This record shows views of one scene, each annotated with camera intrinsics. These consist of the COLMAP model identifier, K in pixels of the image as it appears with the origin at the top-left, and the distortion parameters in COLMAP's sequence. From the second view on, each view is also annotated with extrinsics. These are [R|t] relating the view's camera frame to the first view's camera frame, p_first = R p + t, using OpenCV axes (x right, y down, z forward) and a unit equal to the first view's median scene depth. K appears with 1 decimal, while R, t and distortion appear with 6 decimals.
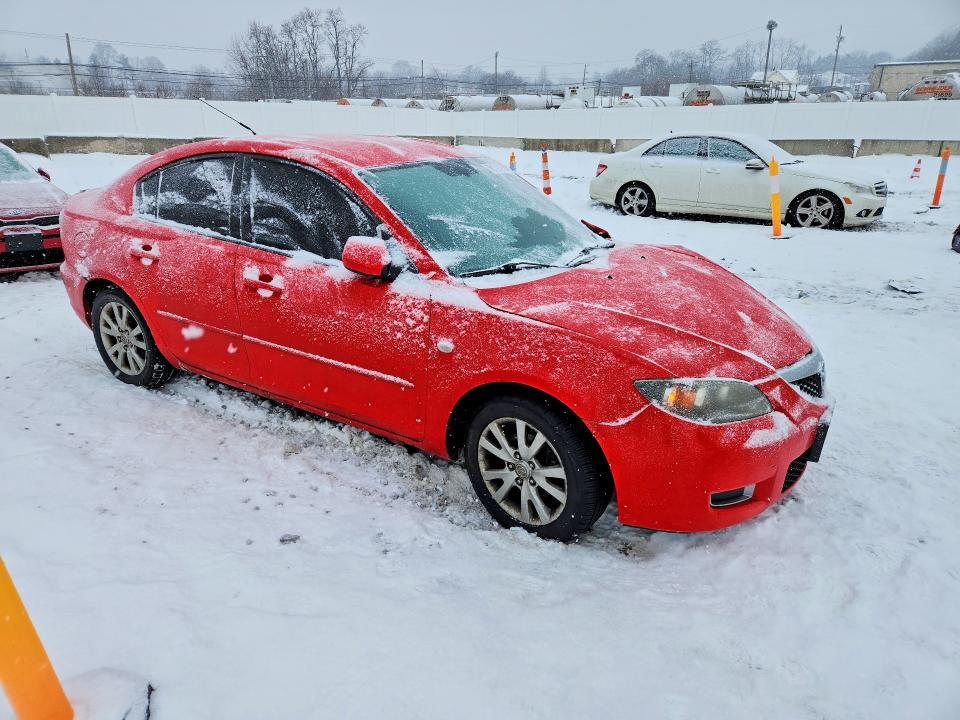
lens RADIAL K [[645.1, 0, 480.0], [0, 645.1, 360.0], [0, 0, 1]] dist [0.039788, -0.003171]
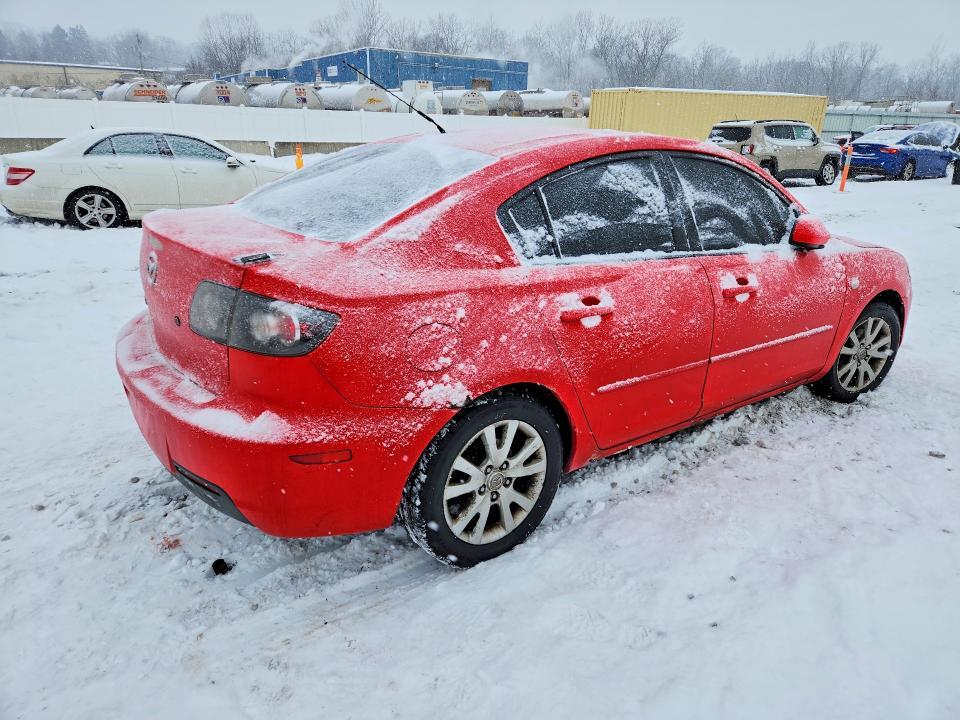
lens RADIAL K [[681.6, 0, 480.0], [0, 681.6, 360.0], [0, 0, 1]] dist [0.003538, 0.001132]
pose [[0.355578, -0.308191, 0.882373, -1.241451], [0.312530, 0.928934, 0.198511, -0.304057], [-0.880846, 0.205182, 0.426628, 0.859323]]
